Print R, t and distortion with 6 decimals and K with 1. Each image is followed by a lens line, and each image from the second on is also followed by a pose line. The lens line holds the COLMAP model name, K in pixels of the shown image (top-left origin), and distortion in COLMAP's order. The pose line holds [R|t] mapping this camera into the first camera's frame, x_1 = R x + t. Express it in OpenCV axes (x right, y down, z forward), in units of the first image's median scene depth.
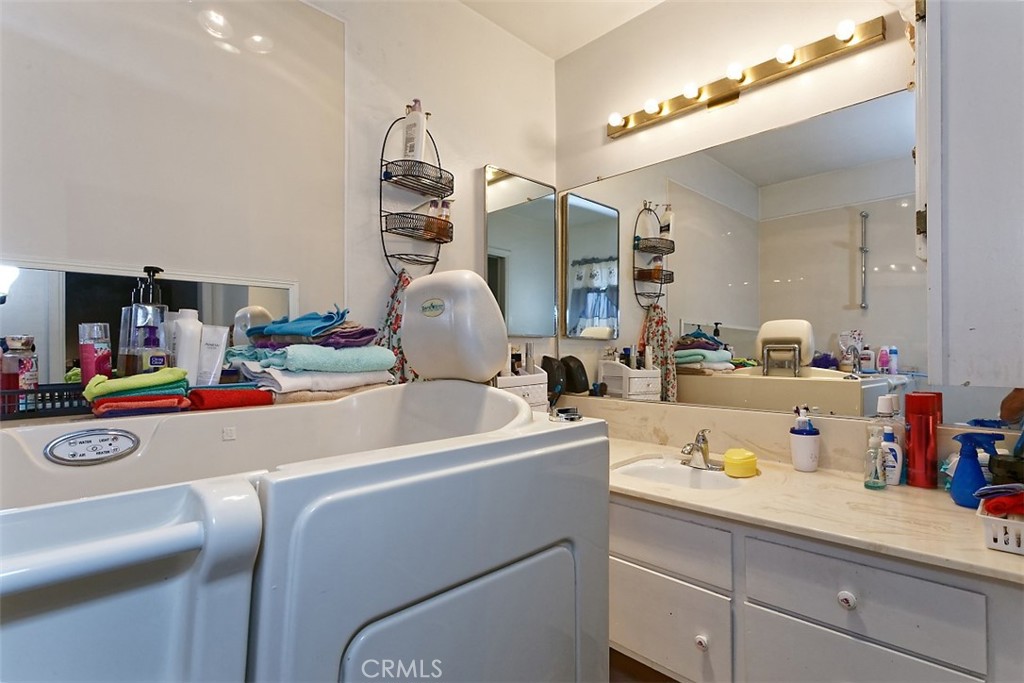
lens RADIAL K [[502.3, 0, 513.7], [0, 502.3, 353.0], [0, 0, 1]] dist [0.002763, 0.000434]
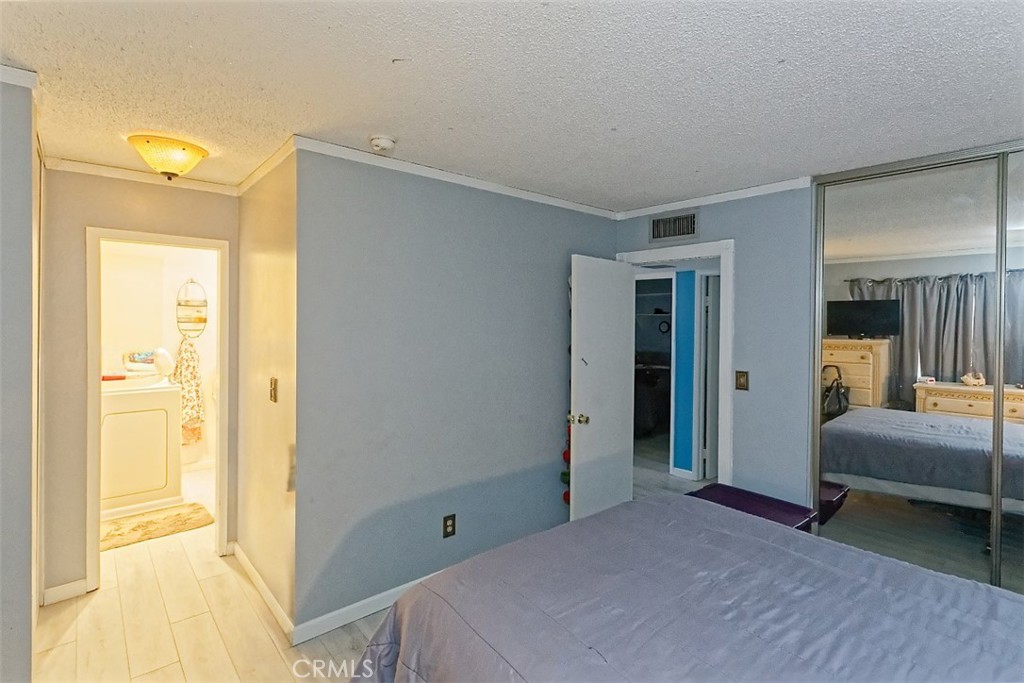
lens RADIAL K [[491.7, 0, 508.0], [0, 491.7, 318.0], [0, 0, 1]] dist [0.002267, 0.000292]
pose [[0.997273, 0.011058, -0.072966, 2.396177], [-0.011353, 0.999929, -0.003619, -0.344506], [0.072920, 0.004437, 0.997328, -2.245060]]
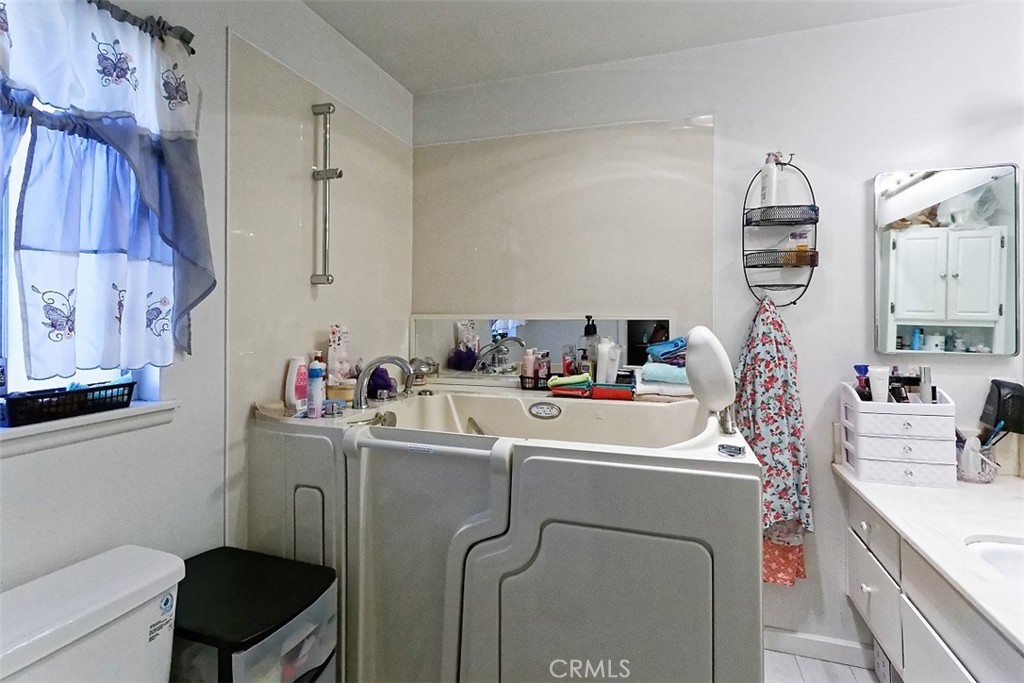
lens RADIAL K [[491.7, 0, 508.0], [0, 491.7, 318.0], [0, 0, 1]] dist [0.002267, 0.000292]
pose [[0.446601, 0.011154, -0.894664, 0.677446], [-0.001184, 0.999929, 0.011875, -0.163107], [0.894733, -0.004244, 0.446582, -0.060068]]
